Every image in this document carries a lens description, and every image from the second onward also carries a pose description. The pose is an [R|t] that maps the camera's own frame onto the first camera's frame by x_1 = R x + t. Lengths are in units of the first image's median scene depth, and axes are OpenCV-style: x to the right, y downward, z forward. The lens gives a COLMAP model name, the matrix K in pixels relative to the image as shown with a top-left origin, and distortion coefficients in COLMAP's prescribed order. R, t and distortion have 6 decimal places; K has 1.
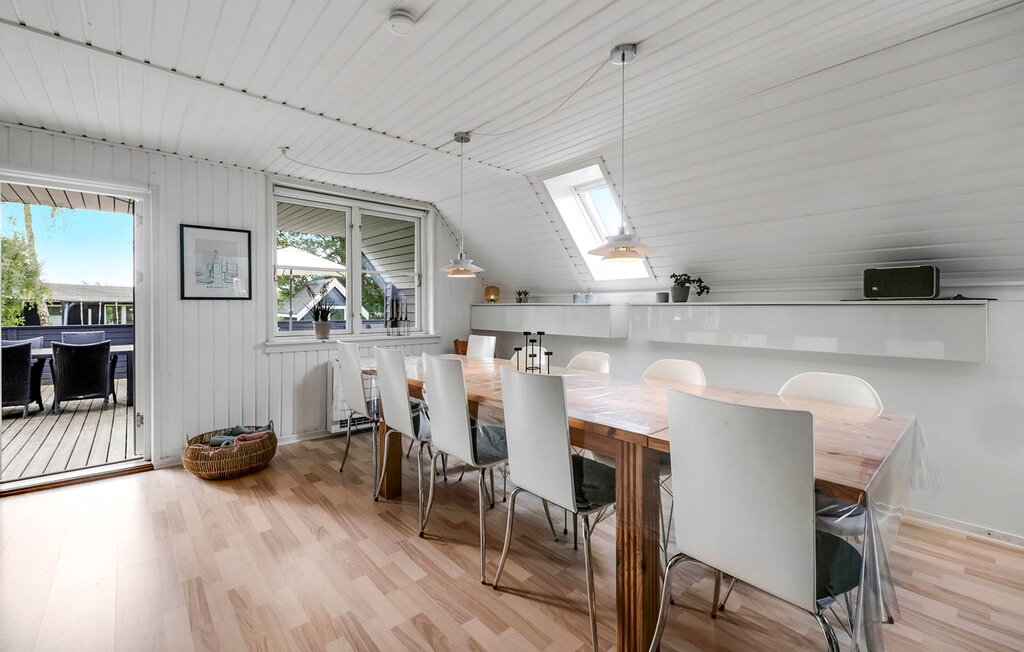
lens RADIAL K [[426.1, 0, 509.2], [0, 426.1, 311.1], [0, 0, 1]] dist [0.002105, 0.000416]
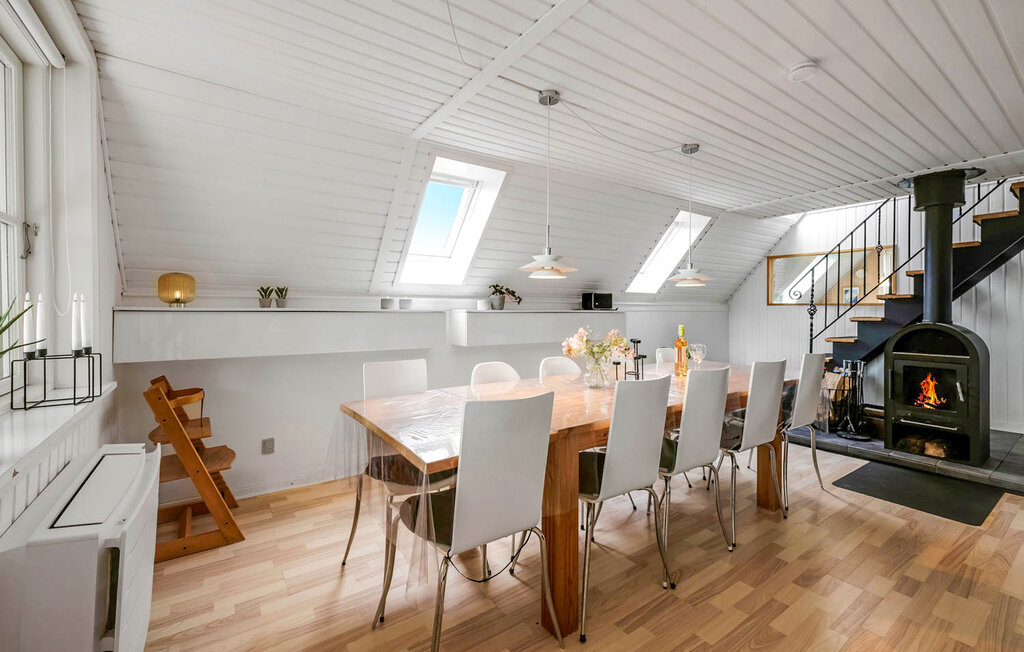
lens RADIAL K [[426.1, 0, 509.2], [0, 426.1, 311.1], [0, 0, 1]] dist [0.002105, 0.000416]
pose [[0.122003, -0.003579, 0.992523, -0.768649], [0.003203, 0.999990, 0.003213, -0.022049], [-0.992525, 0.002787, 0.122013, 0.856592]]
